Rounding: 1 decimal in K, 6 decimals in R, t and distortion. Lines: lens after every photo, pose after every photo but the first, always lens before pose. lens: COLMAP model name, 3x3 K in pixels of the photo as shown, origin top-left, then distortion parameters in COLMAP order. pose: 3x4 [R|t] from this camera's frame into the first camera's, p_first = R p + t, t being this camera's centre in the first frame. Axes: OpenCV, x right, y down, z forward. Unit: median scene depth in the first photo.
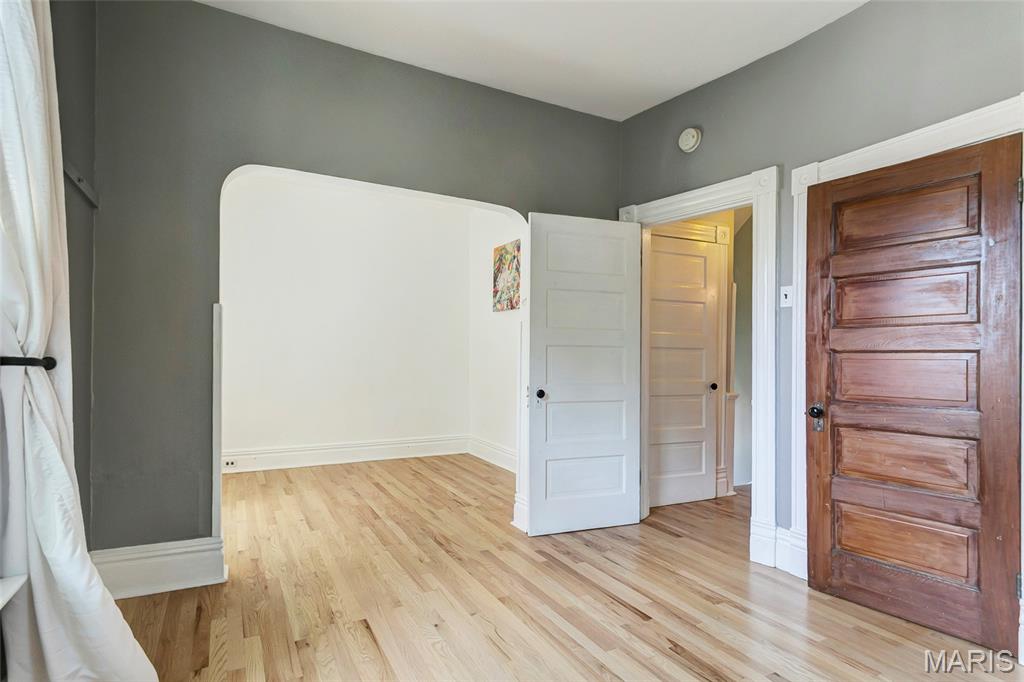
lens RADIAL K [[531.0, 0, 504.6], [0, 531.0, 358.9], [0, 0, 1]] dist [0.019899, -0.001697]
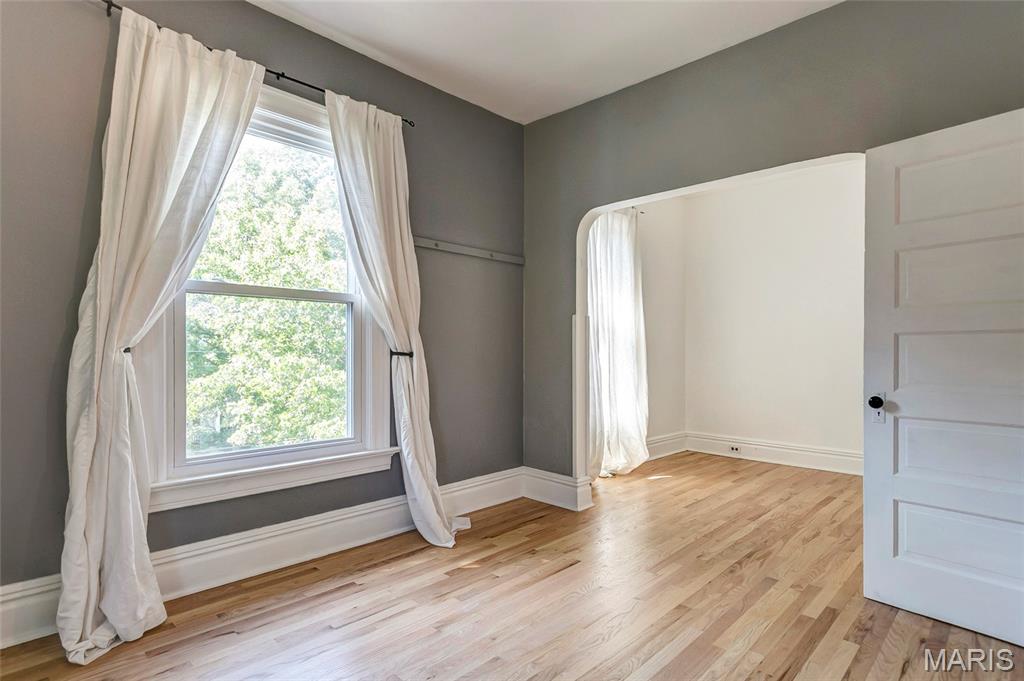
lens RADIAL K [[531.0, 0, 504.6], [0, 531.0, 358.4], [0, 0, 1]] dist [0.019899, -0.001697]
pose [[0.309379, 0.004883, -0.950926, 0.617112], [-0.002925, 0.999987, 0.004184, 0.006017], [0.950934, 0.001487, 0.309389, 0.316091]]
